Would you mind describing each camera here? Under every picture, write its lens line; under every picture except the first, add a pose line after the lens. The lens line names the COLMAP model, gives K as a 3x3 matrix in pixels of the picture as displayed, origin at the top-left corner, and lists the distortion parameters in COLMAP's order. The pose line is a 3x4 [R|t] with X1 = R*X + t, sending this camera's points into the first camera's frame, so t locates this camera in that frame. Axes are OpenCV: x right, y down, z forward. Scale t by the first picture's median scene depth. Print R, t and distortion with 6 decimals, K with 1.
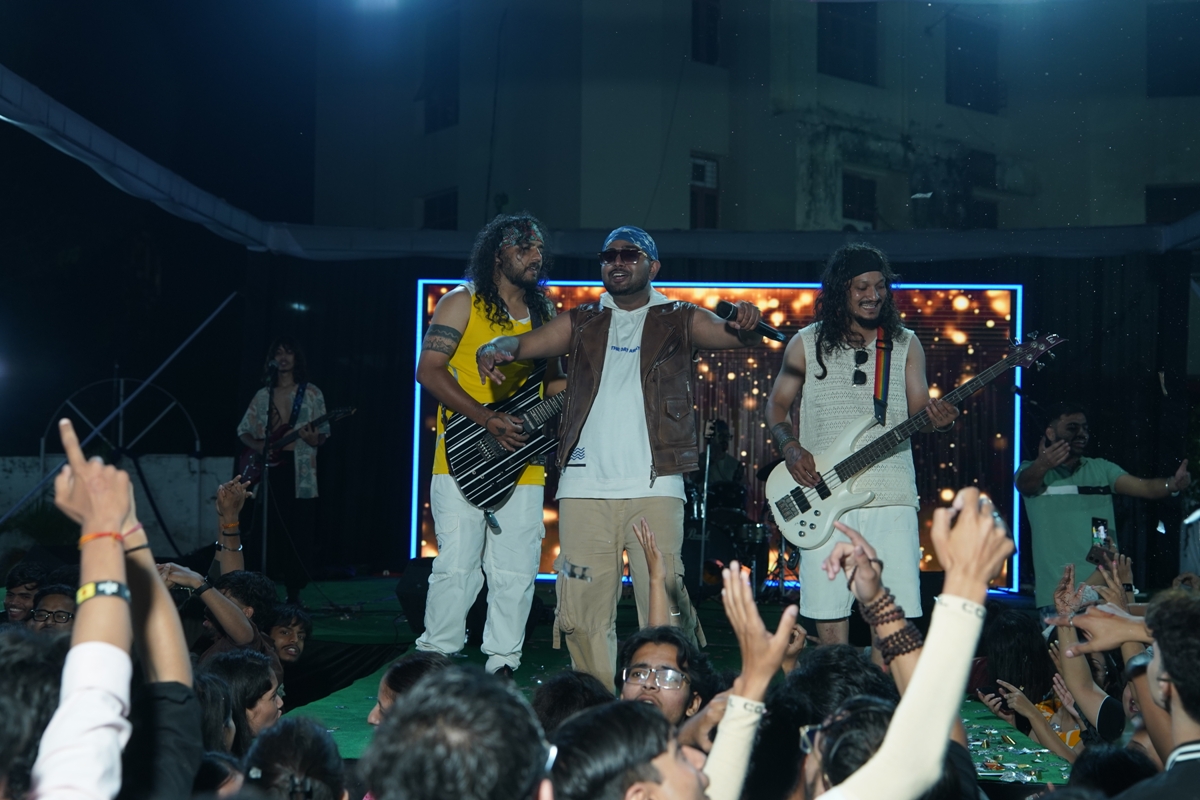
lens RADIAL K [[1648.4, 0, 597.0], [0, 1648.4, 402.8], [0, 0, 1]] dist [0.116877, 0.000000]
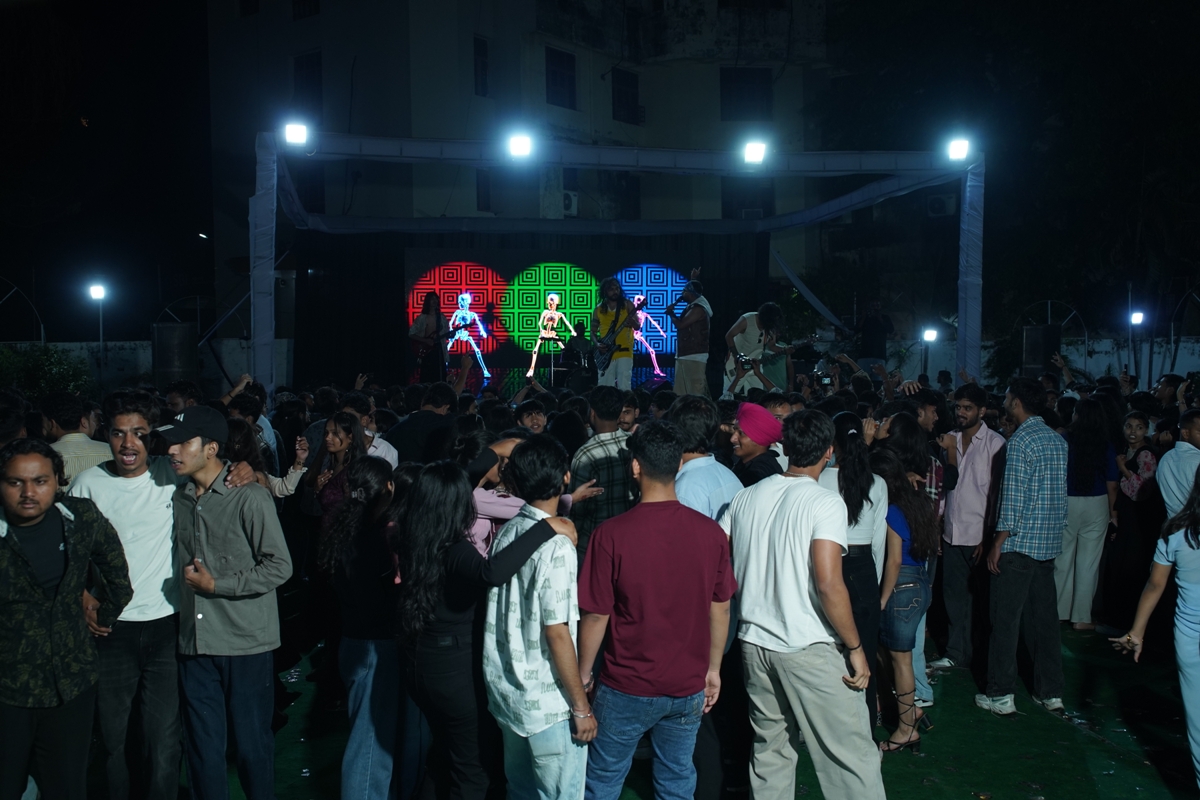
lens RADIAL K [[1236.0, 0, 604.8], [0, 1236.0, 402.5], [0, 0, 1]] dist [0.004857, 0.000000]
pose [[0.965170, -0.037030, 0.258989, -0.150662], [0.010549, 0.994636, 0.102900, -0.022737], [-0.261410, -0.096584, 0.960383, -0.270871]]
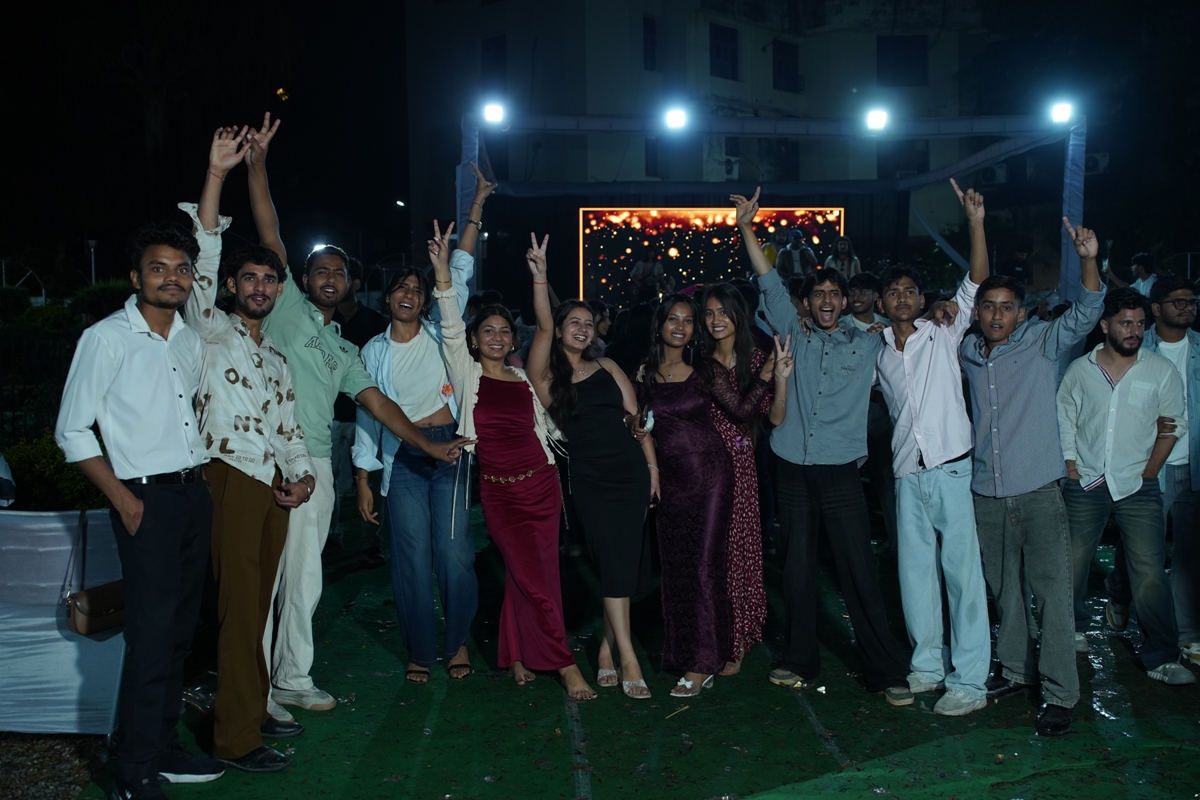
lens RADIAL K [[1236.0, 0, 601.6], [0, 1236.0, 400.2], [0, 0, 1]] dist [0.004857, 0.000000]
pose [[0.992320, -0.034120, 0.118897, -0.163677], [0.019227, 0.992067, 0.124232, -0.013598], [-0.122193, -0.120992, 0.985104, -0.388099]]
